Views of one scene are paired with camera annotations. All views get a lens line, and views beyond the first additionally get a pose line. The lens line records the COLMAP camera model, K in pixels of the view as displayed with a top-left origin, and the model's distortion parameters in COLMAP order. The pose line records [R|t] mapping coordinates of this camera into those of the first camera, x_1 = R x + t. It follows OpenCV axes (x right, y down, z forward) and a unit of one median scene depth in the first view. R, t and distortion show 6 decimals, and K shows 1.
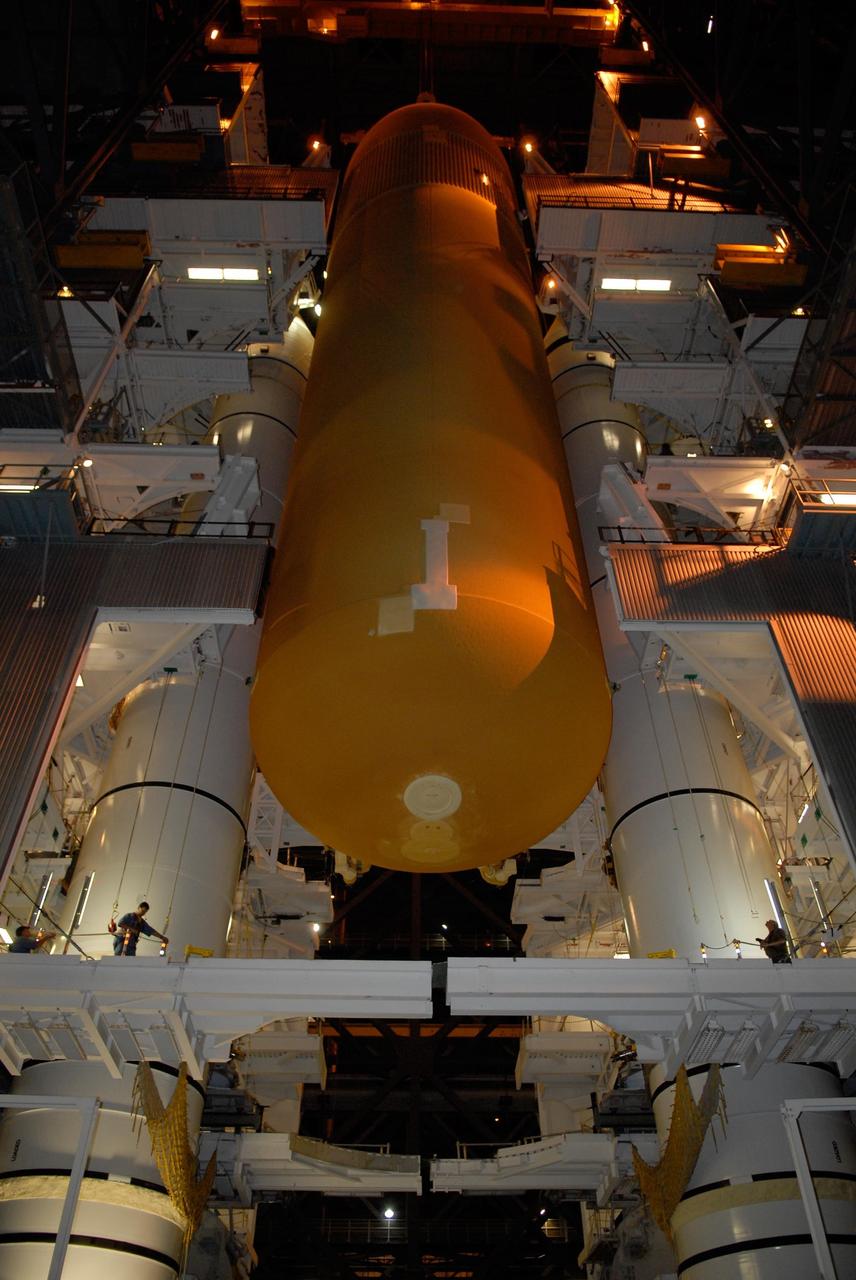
lens RADIAL K [[953.5, 0, 431.6], [0, 953.5, 636.9], [0, 0, 1]] dist [-0.011043, -0.043626]
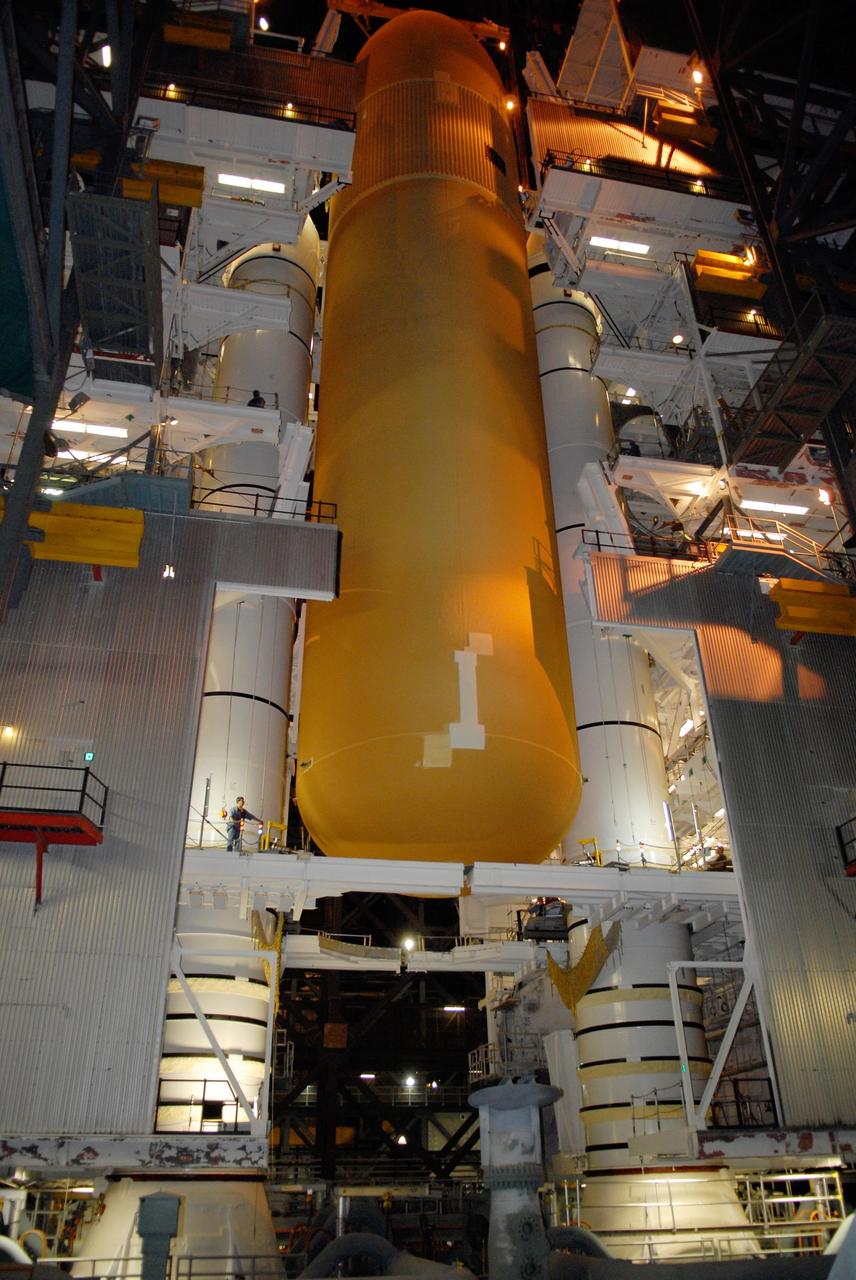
lens RADIAL K [[953.5, 0, 431.6], [0, 953.5, 636.9], [0, 0, 1]] dist [-0.011043, -0.043626]
pose [[0.985440, 0.076726, 0.151729, -0.213335], [-0.113506, 0.961286, 0.251088, -0.272883], [-0.126590, -0.264655, 0.955998, -0.266640]]
